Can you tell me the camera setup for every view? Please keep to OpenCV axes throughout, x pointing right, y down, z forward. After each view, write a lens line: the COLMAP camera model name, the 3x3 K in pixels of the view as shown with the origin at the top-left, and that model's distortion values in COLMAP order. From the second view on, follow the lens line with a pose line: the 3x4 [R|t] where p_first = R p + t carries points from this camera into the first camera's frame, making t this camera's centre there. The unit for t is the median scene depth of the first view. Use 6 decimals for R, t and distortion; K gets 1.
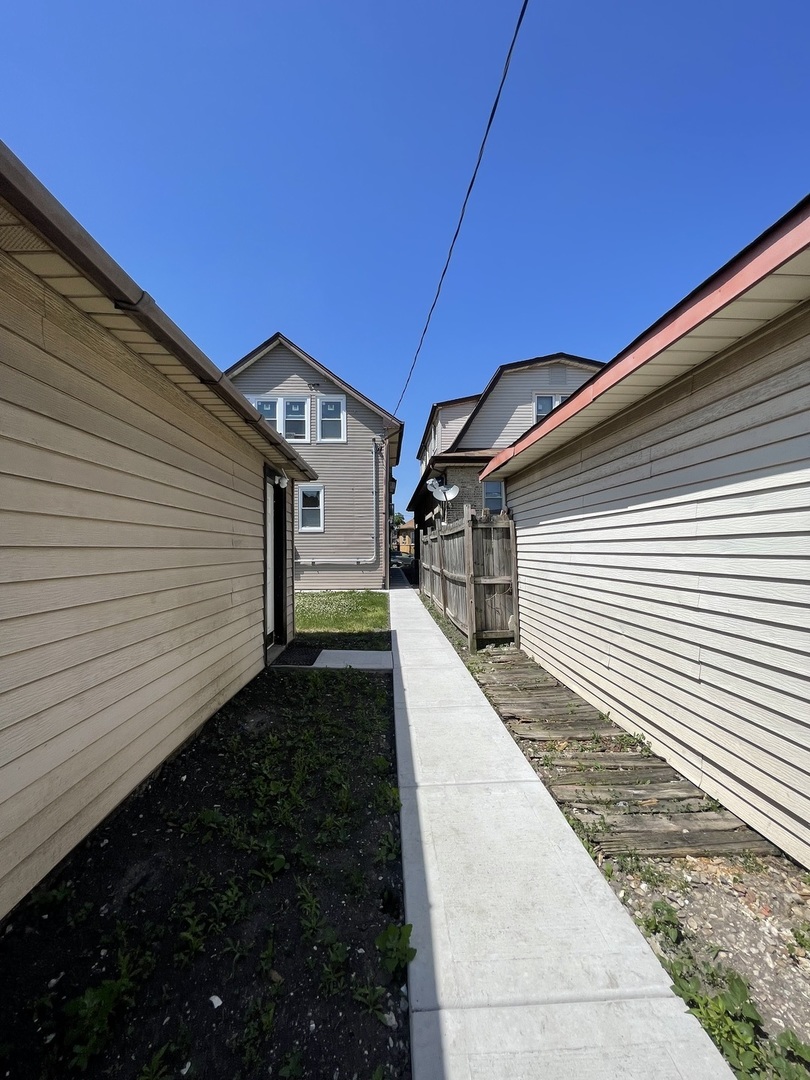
lens RADIAL K [[430.9, 0, 405.0], [0, 430.9, 540.0], [0, 0, 1]] dist [-0.001594, -0.000147]
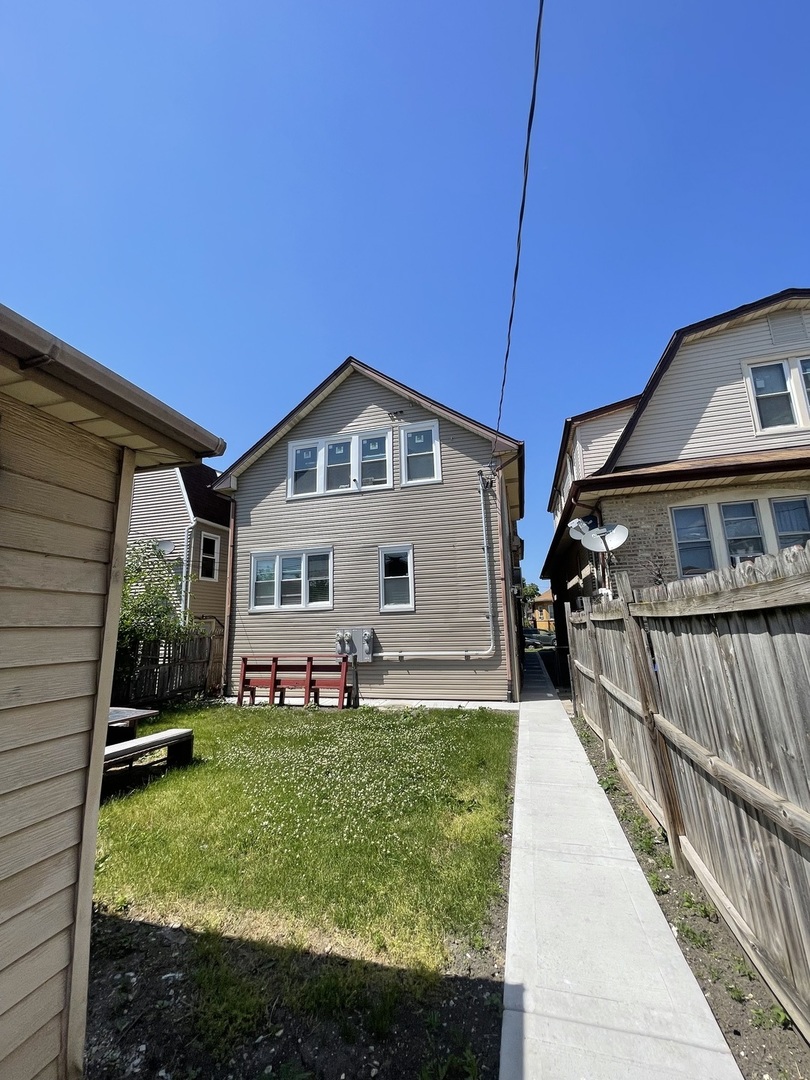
lens RADIAL K [[430.9, 0, 405.0], [0, 430.9, 540.0], [0, 0, 1]] dist [-0.001594, -0.000147]
pose [[0.953507, -0.080412, -0.290445, 0.004225], [0.028988, 0.983749, -0.177192, -0.008602], [0.299973, 0.160534, 0.940343, 0.332747]]
